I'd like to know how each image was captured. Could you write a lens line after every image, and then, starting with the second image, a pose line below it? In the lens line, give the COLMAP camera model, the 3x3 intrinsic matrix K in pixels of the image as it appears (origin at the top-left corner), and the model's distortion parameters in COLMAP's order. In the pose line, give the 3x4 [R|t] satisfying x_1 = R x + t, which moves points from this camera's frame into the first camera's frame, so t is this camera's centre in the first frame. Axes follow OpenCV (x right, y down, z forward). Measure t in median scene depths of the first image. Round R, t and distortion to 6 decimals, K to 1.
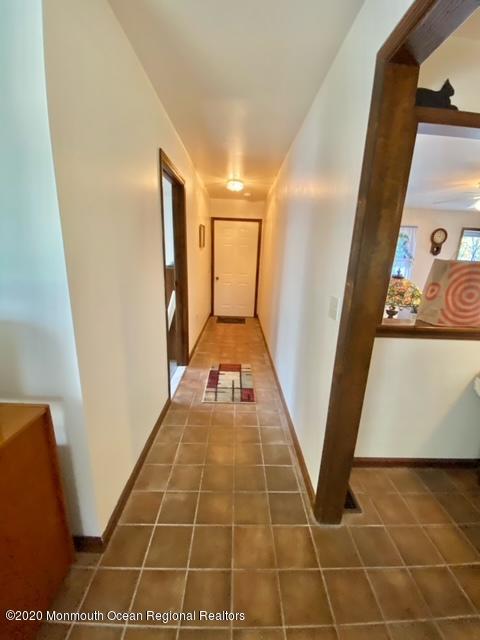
lens RADIAL K [[260.7, 0, 241.9], [0, 260.7, 324.0], [0, 0, 1]] dist [0.025075, -0.023288]
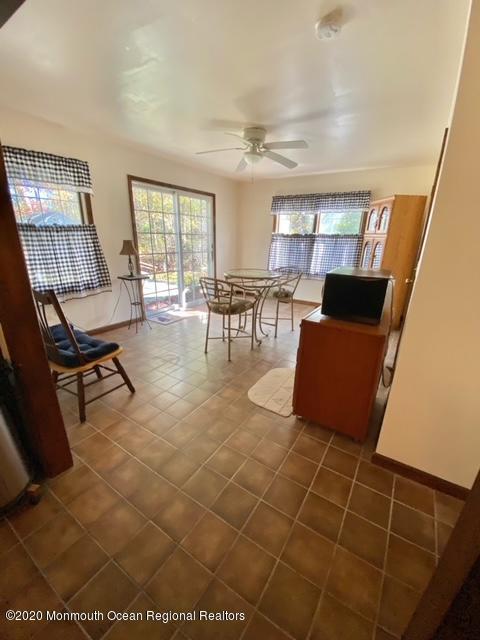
lens RADIAL K [[260.7, 0, 241.9], [0, 260.7, 324.0], [0, 0, 1]] dist [0.025075, -0.023288]
pose [[-0.565565, 0.212460, -0.796867, 0.799814], [-0.253689, 0.874575, 0.413231, -0.155926], [0.784715, 0.435866, -0.440730, 0.766806]]
